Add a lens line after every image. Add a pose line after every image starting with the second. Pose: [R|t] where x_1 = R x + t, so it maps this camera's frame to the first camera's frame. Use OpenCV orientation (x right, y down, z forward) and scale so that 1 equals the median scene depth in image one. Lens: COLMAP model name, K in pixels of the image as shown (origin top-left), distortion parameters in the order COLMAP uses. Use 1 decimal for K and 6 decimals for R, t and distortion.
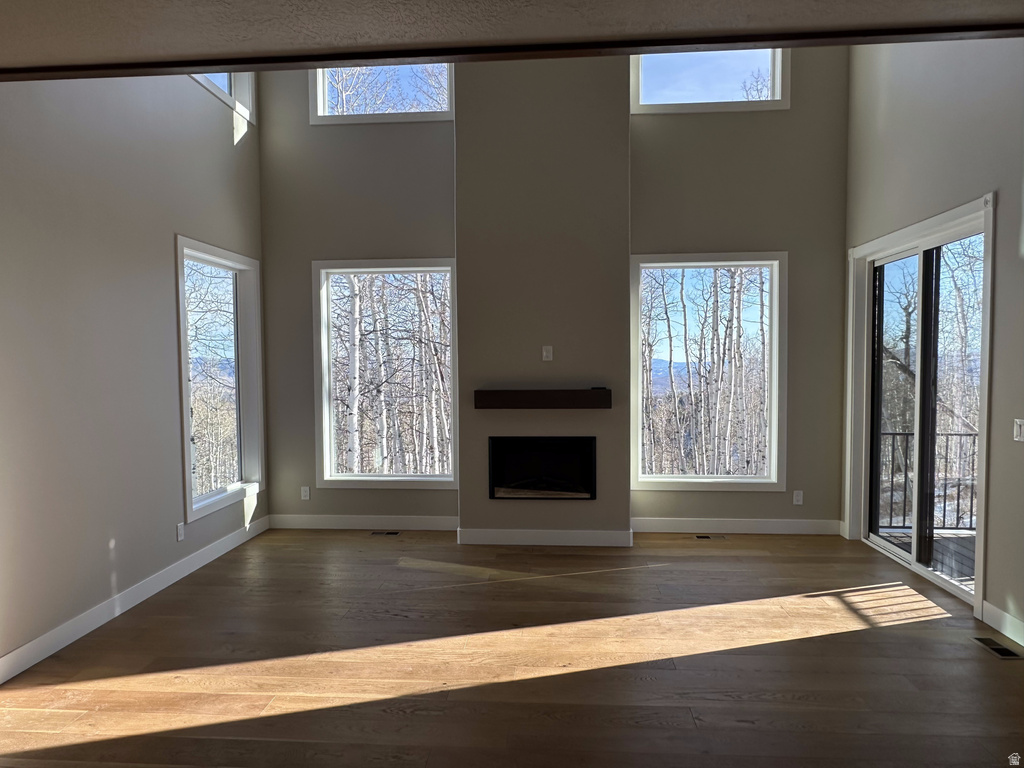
lens RADIAL K [[695.0, 0, 508.7], [0, 695.0, 390.6], [0, 0, 1]] dist [-0.000268, -0.004140]
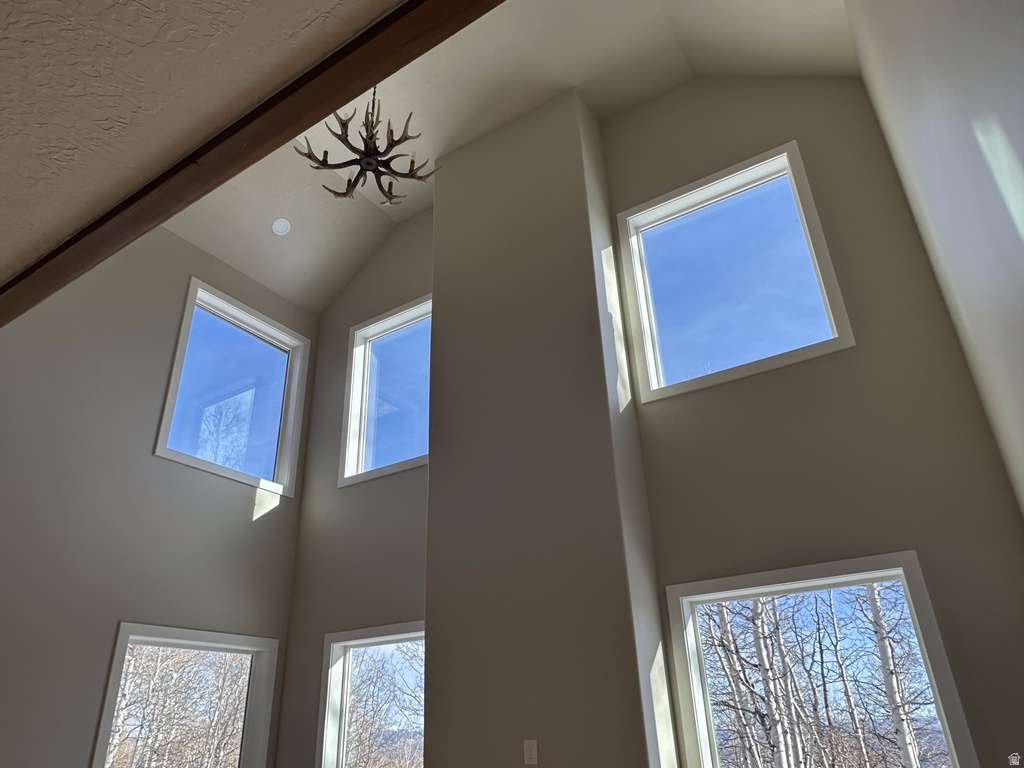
lens RADIAL K [[695.0, 0, 508.7], [0, 695.0, 390.6], [0, 0, 1]] dist [-0.000268, -0.004140]
pose [[0.876471, -0.232634, -0.421520, 0.386749], [0.003837, 0.878862, -0.477060, -0.039488], [0.481439, 0.416512, 0.771190, 0.325912]]
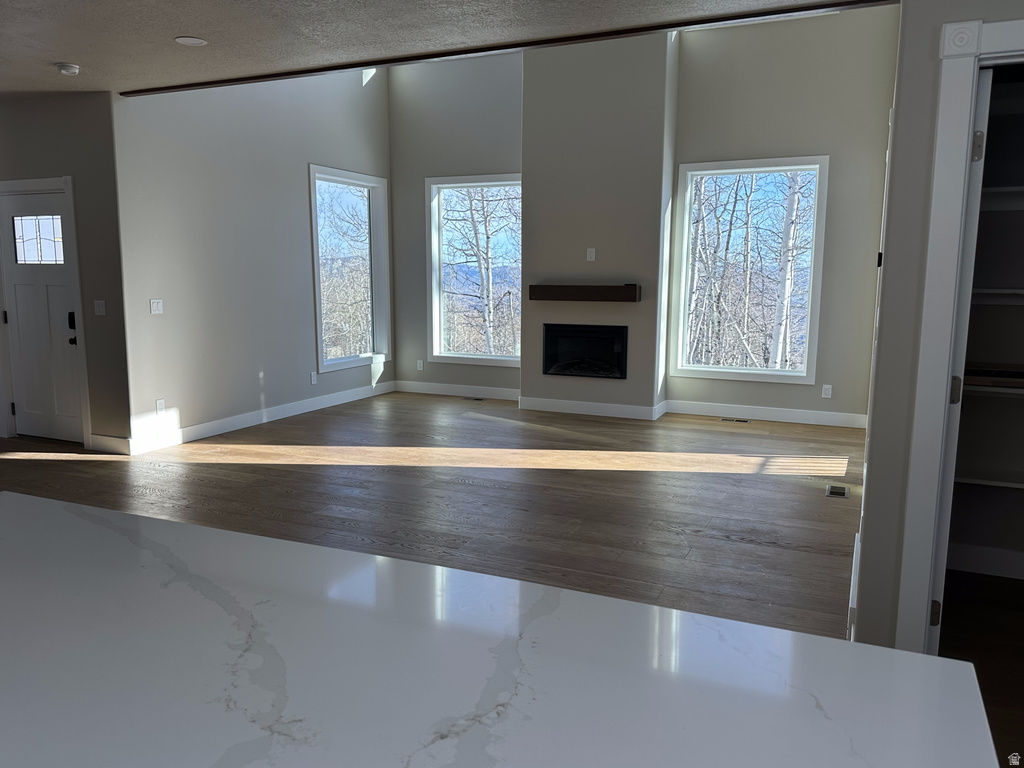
lens RADIAL K [[785.1, 0, 515.2], [0, 785.1, 389.8], [0, 0, 1]] dist [0.093133, -0.000840]
pose [[0.938375, 0.063550, -0.339727, 0.396515], [-0.026713, 0.993345, 0.112033, 0.028193], [0.344586, -0.096054, 0.933828, -0.320220]]
